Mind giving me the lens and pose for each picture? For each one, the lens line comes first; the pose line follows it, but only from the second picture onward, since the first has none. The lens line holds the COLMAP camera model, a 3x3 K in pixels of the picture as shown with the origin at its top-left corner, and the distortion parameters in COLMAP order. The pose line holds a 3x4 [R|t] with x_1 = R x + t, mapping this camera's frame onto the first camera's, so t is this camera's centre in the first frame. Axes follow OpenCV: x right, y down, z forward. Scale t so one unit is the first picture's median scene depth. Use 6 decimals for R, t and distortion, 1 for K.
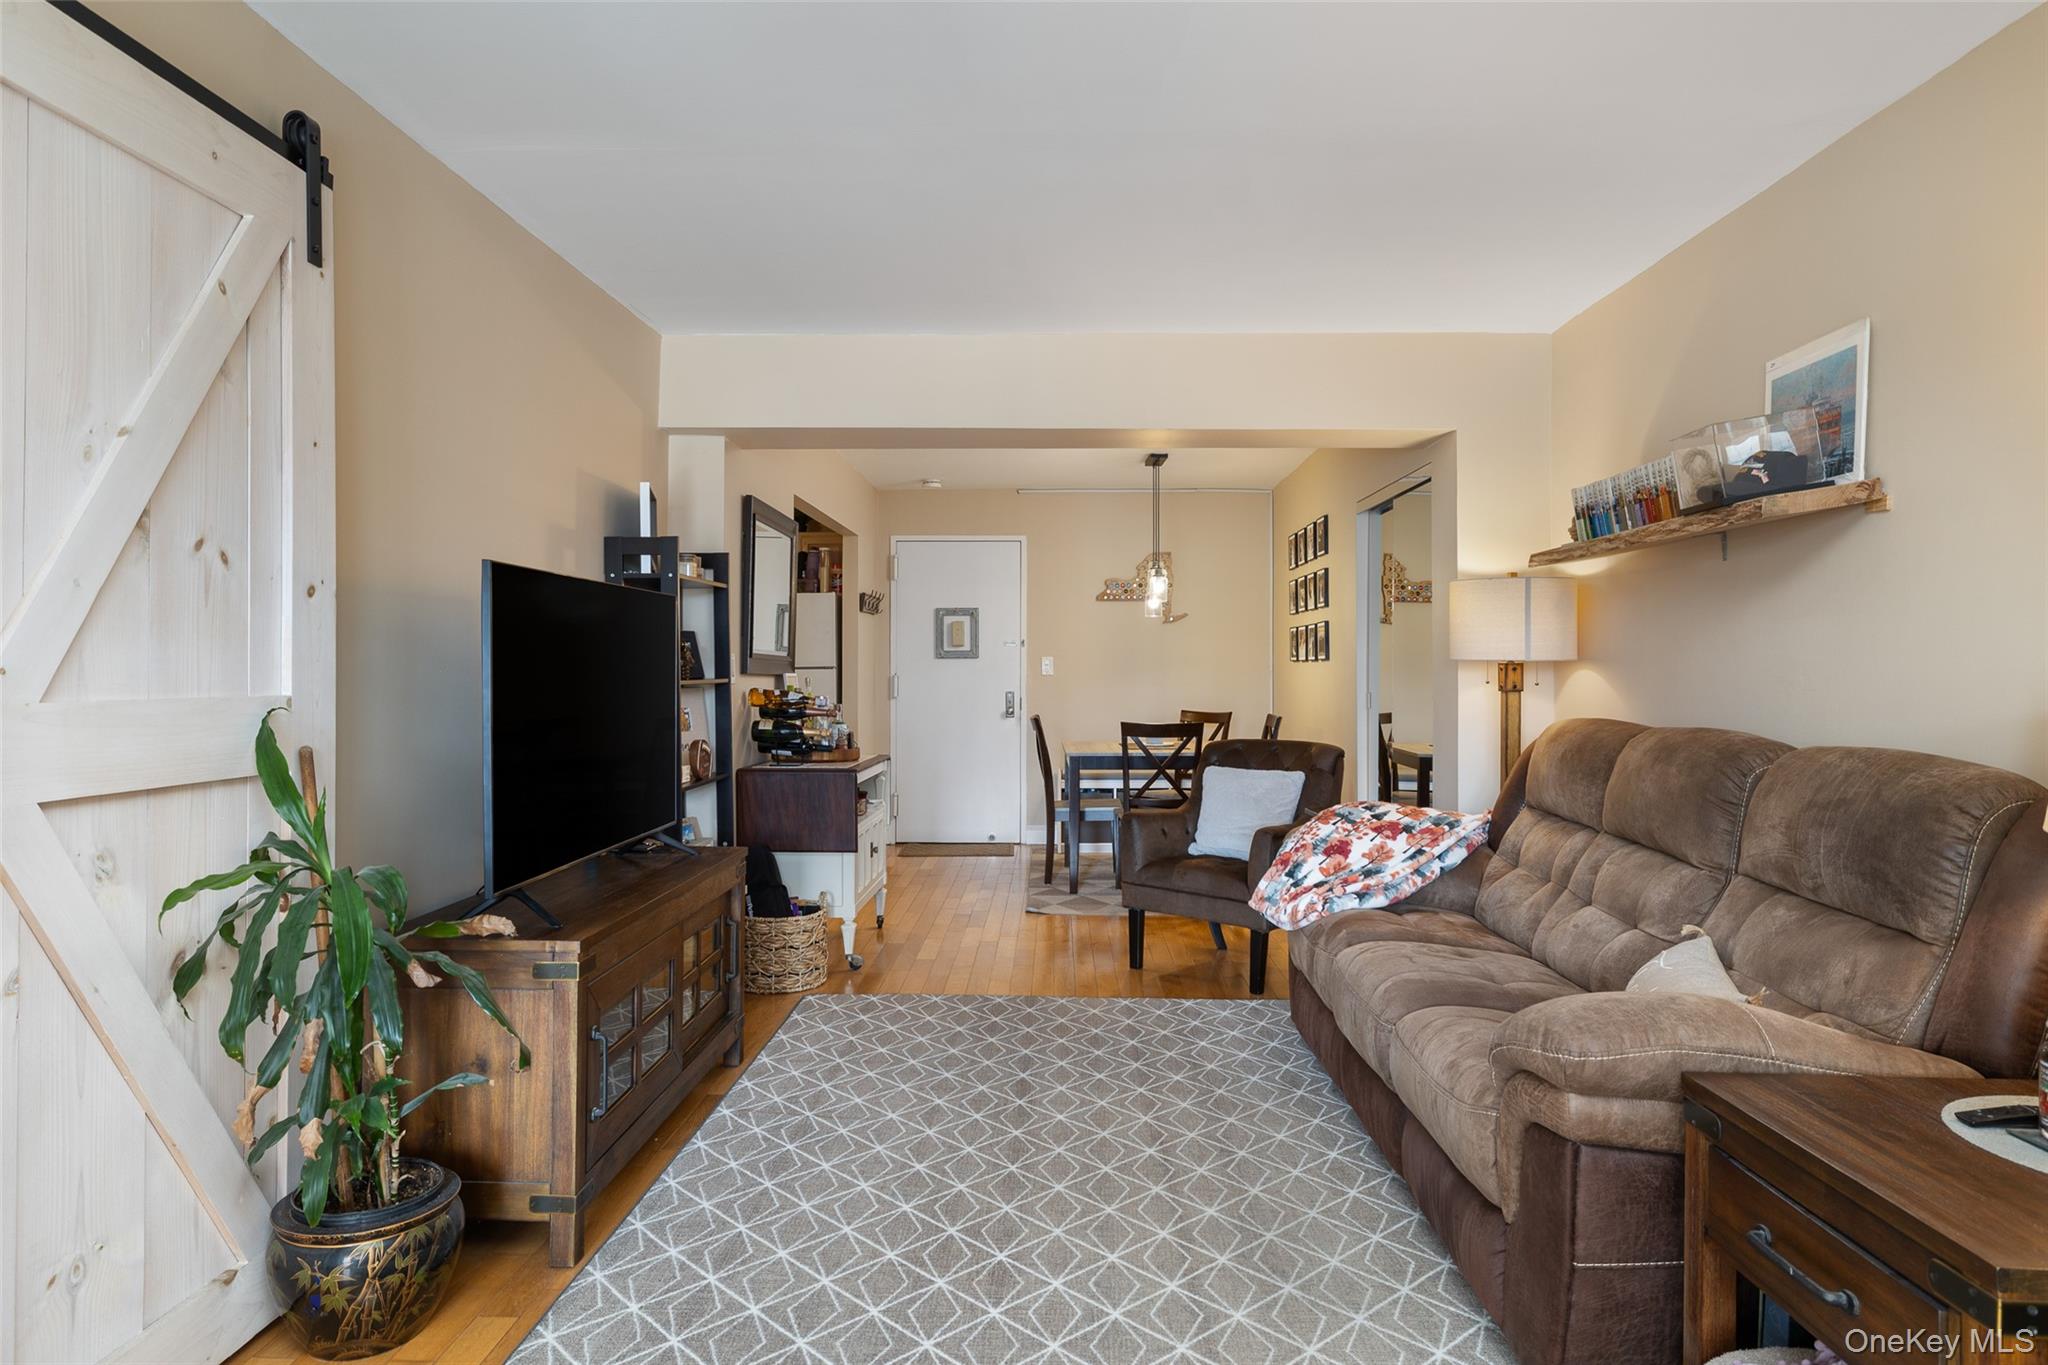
lens RADIAL K [[1215.1, 0, 1014.6], [0, 1215.1, 675.0], [0, 0, 1]] dist [-0.007208, 0.001396]
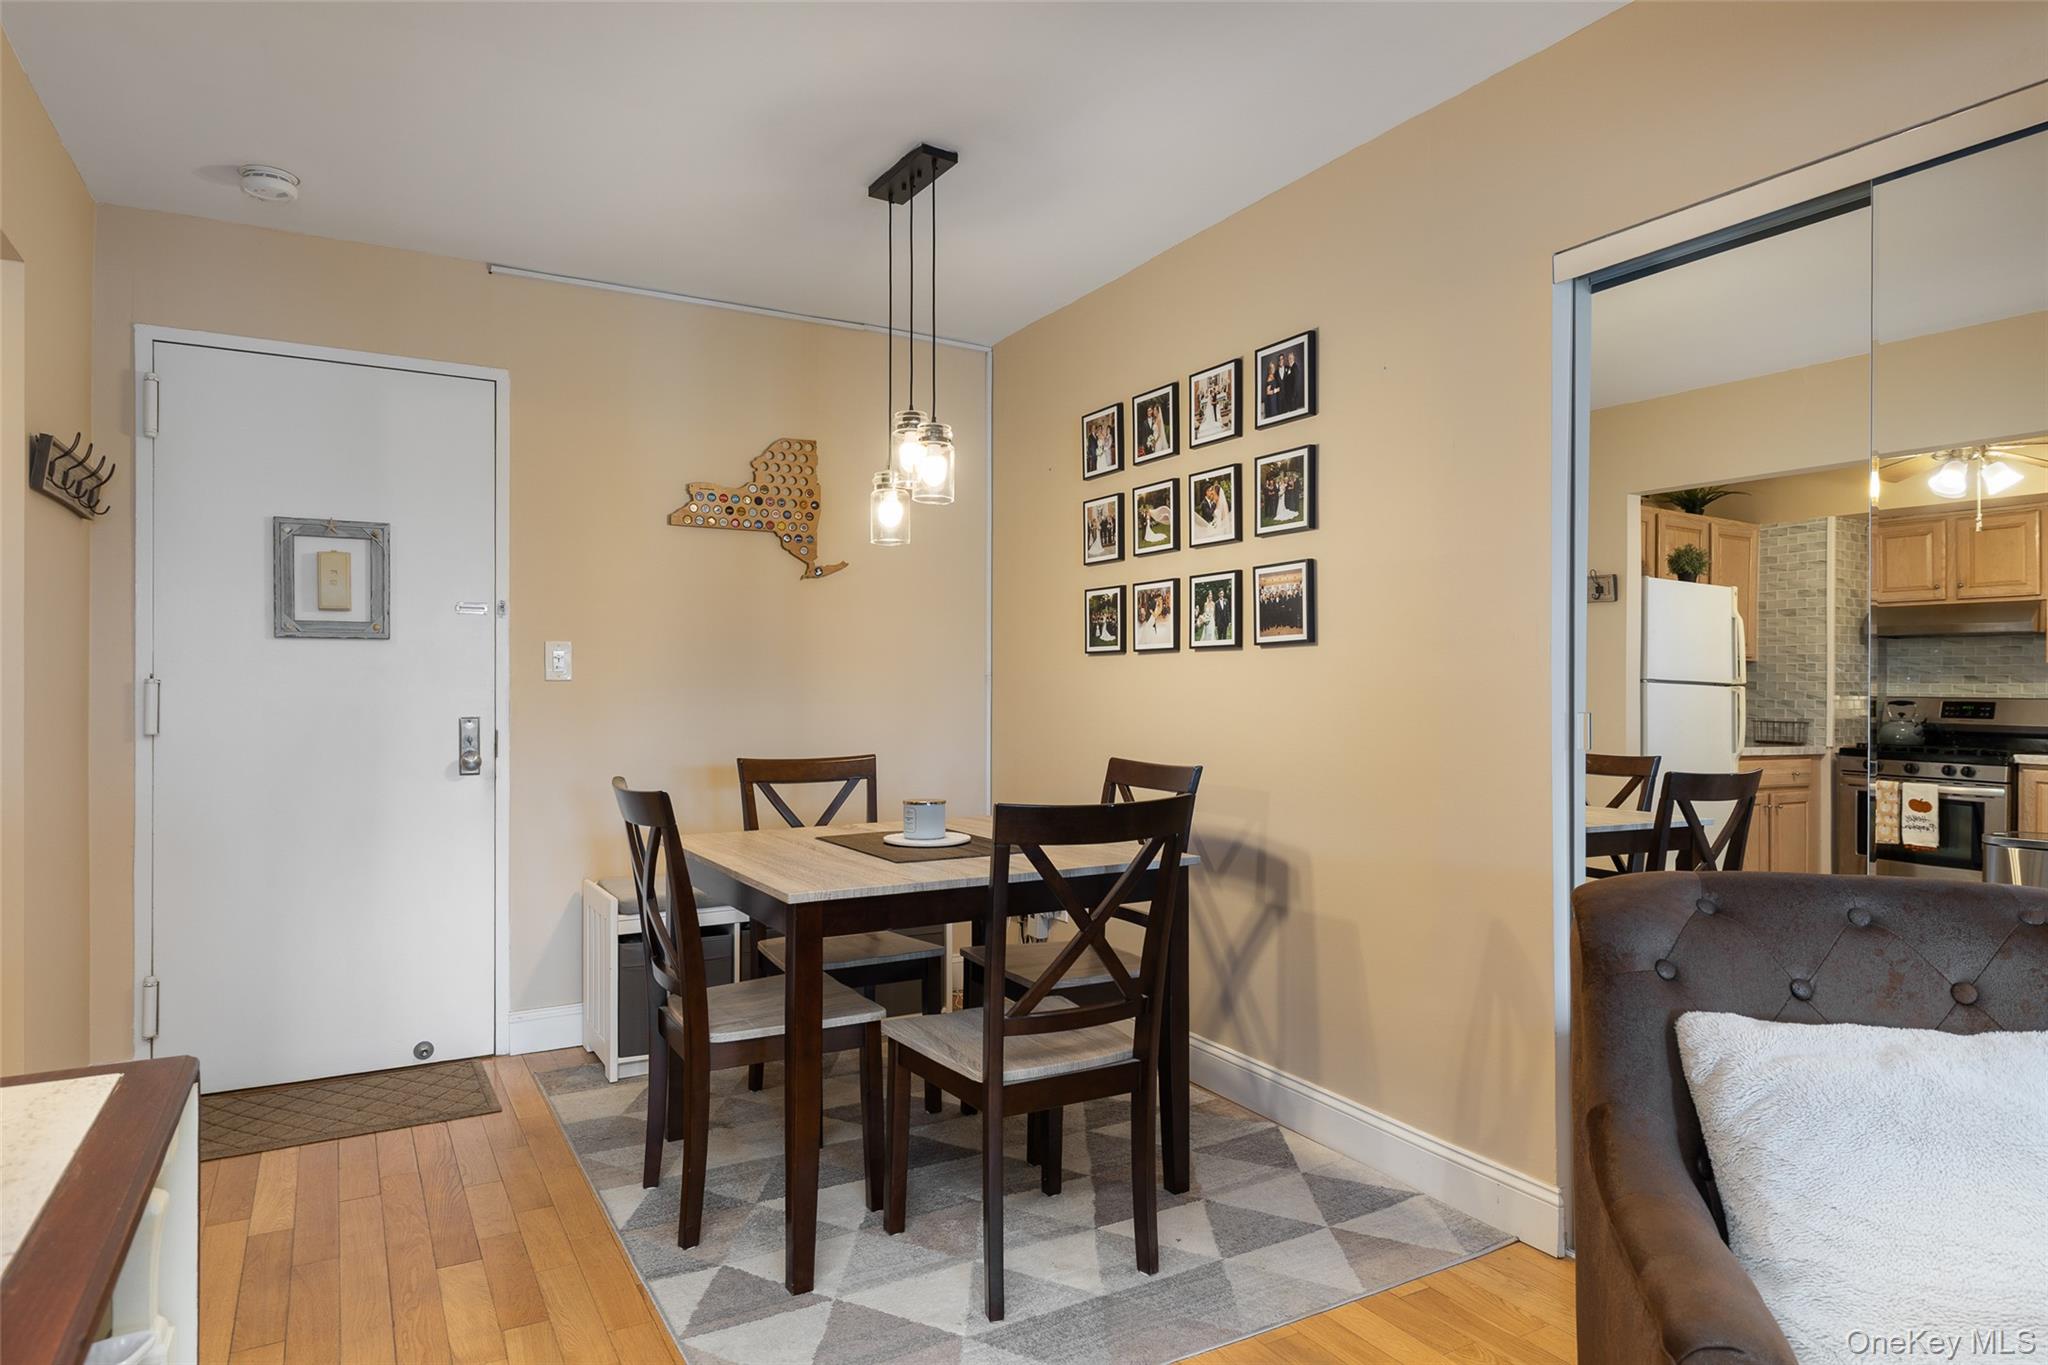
lens RADIAL K [[1182.3, 0, 1027.7], [0, 1182.3, 704.9], [0, 0, 1]] dist [0.004977, 0.001062]
pose [[0.848673, -0.000886, 0.528917, -0.067455], [0.001030, 0.999999, 0.000023, 0.010520], [-0.528917, 0.000526, 0.848673, 0.586835]]
